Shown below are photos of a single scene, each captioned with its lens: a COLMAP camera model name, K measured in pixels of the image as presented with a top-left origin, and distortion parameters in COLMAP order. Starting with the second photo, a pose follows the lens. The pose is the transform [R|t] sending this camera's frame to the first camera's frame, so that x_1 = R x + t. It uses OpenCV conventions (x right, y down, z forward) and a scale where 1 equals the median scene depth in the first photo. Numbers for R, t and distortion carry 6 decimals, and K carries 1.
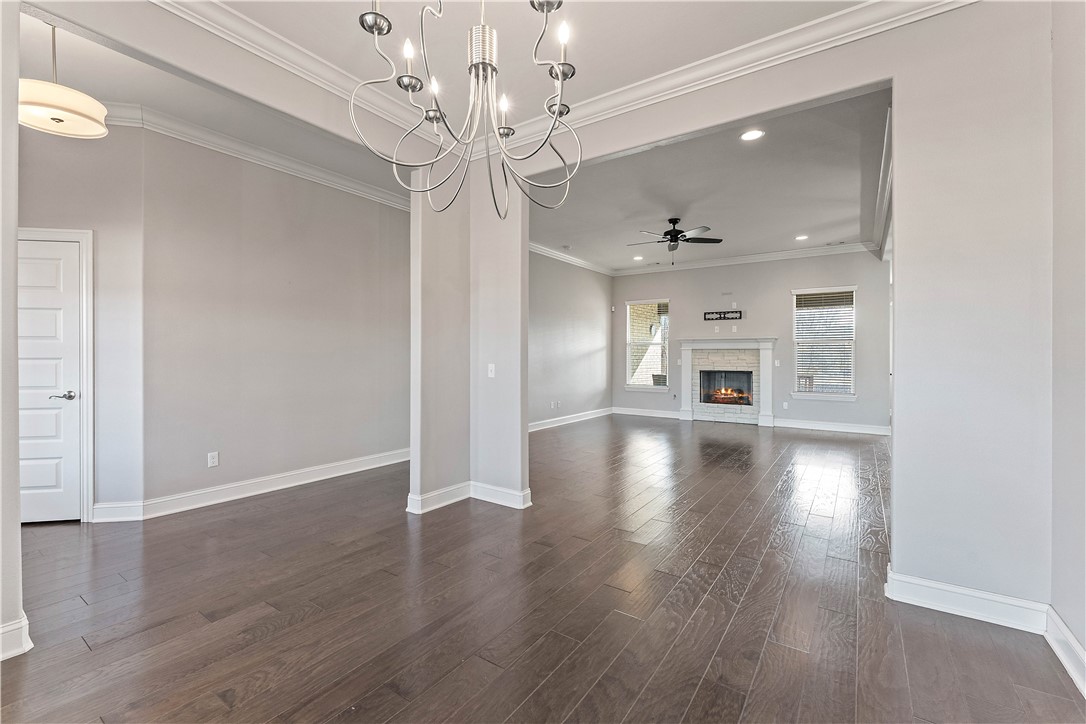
lens RADIAL K [[453.5, 0, 543.1], [0, 453.5, 353.9], [0, 0, 1]] dist [0.000134, 0.000014]
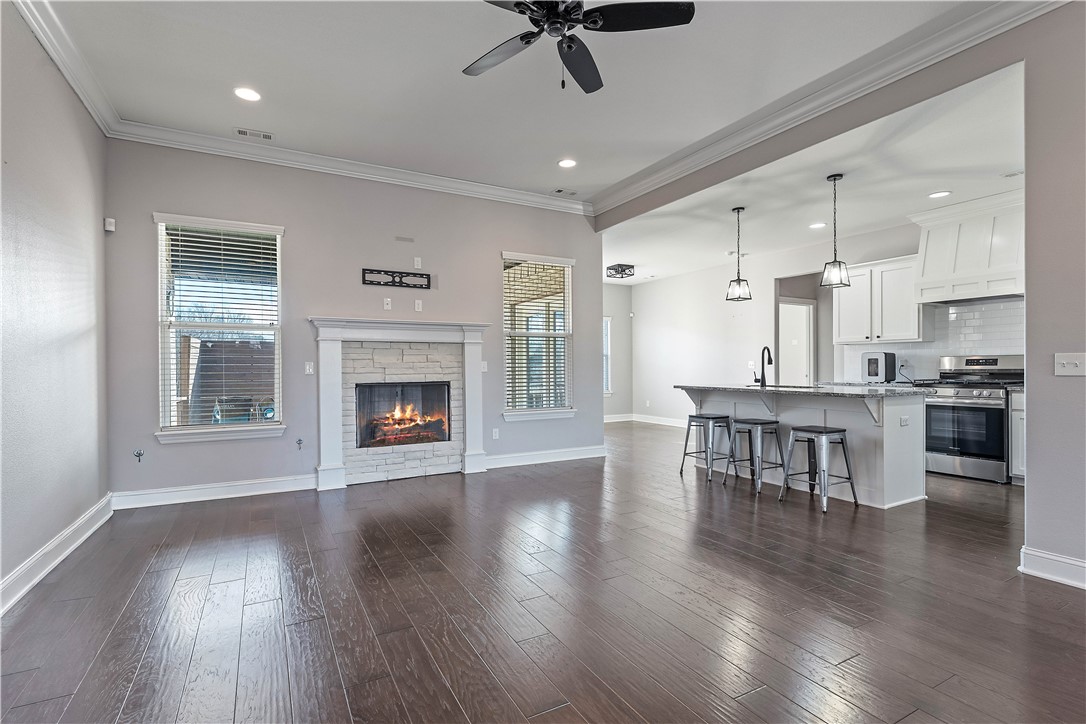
lens RADIAL K [[525.6, 0, 544.8], [0, 525.6, 369.1], [0, 0, 1]] dist [0.001304, 0.000140]
pose [[0.439801, -0.008574, 0.898054, -0.082557], [0.005129, 0.999962, 0.007035, 0.017727], [-0.898080, 0.001512, 0.439829, 0.577098]]
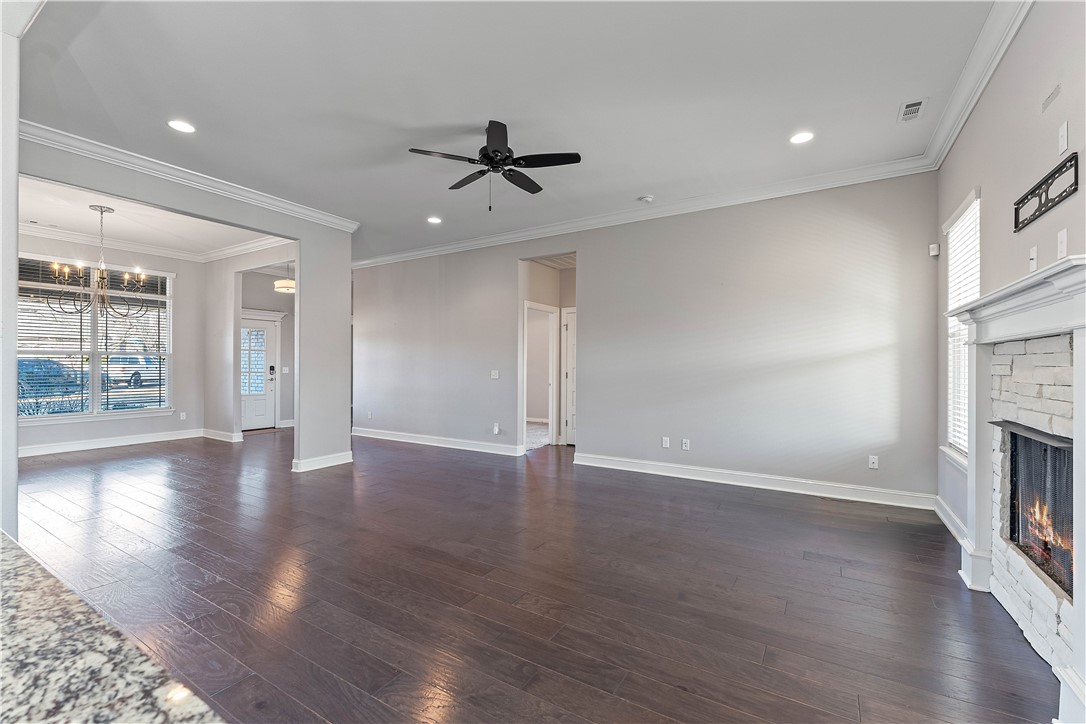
lens RADIAL K [[459.5, 0, 541.6], [0, 459.5, 368.4], [0, 0, 1]] dist [0.008171, 0.000114]
pose [[0.056005, 0.001629, -0.998429, 0.625799], [-0.002686, 0.999995, 0.001481, 0.005591], [0.998427, 0.002599, 0.056009, 0.728614]]
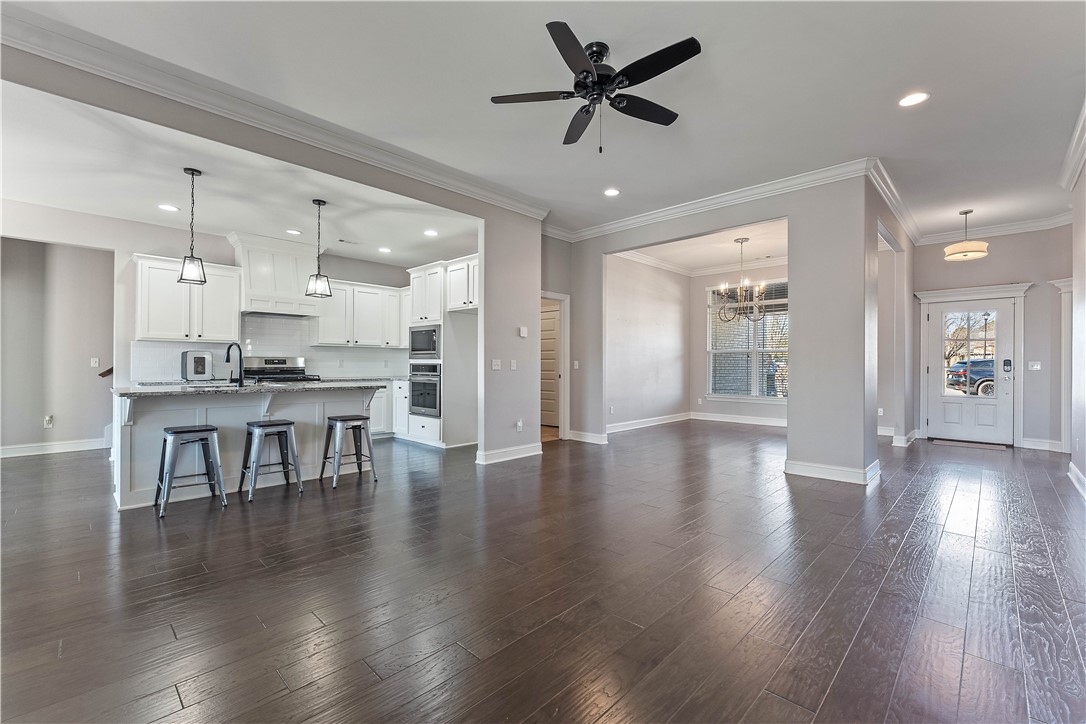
lens RADIAL K [[464.7, 0, 538.9], [0, 464.7, 365.1], [0, 0, 1]] dist [0.001124, 0.000145]
pose [[-0.986085, -0.007737, 0.166060, 0.184385], [-0.008232, 0.999963, -0.002292, 0.019806], [-0.166036, -0.003627, -0.986113, 1.051972]]
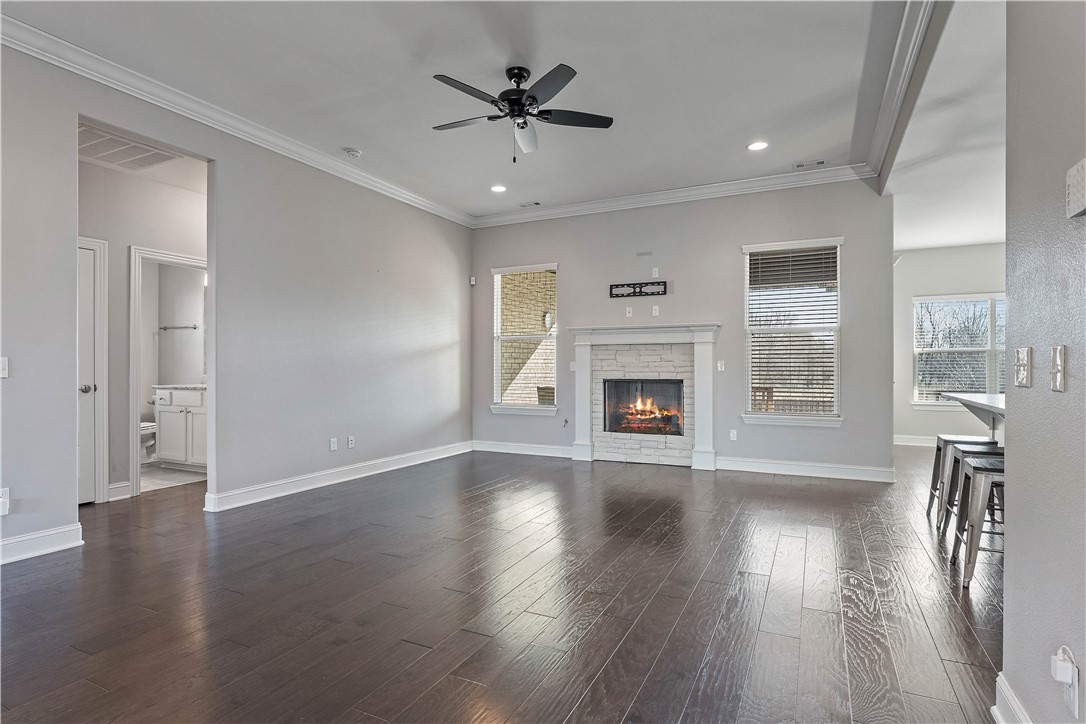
lens RADIAL K [[543.2, 0, 546.4], [0, 543.2, 365.2], [0, 0, 1]] dist [0.001395, 0.000128]
pose [[0.988785, -0.002699, 0.149320, 0.163969], [0.002472, 0.999995, 0.001705, 0.016546], [-0.149324, -0.001317, 0.988787, 0.292518]]
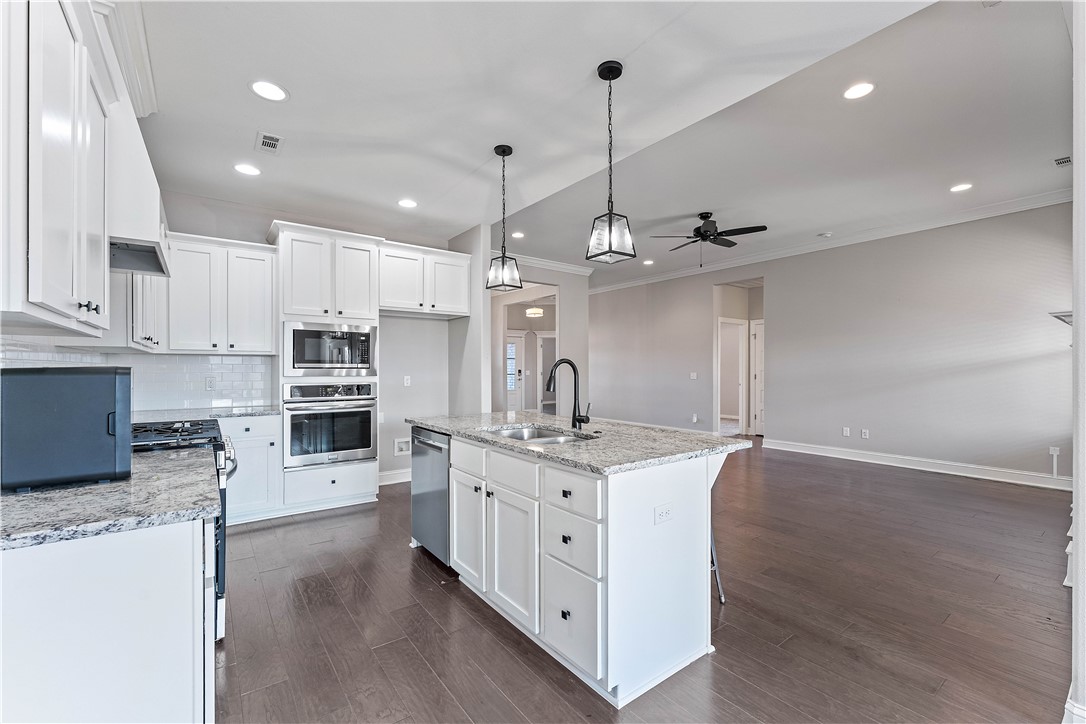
lens RADIAL K [[457.5, 0, 544.0], [0, 457.5, 369.9], [0, 0, 1]] dist [-0.000758, -0.000121]
pose [[-0.311503, 0.000568, -0.950245, 0.879332], [0.001616, 0.999999, 0.000068, 0.003828], [0.950244, -0.001514, -0.311504, 0.694400]]
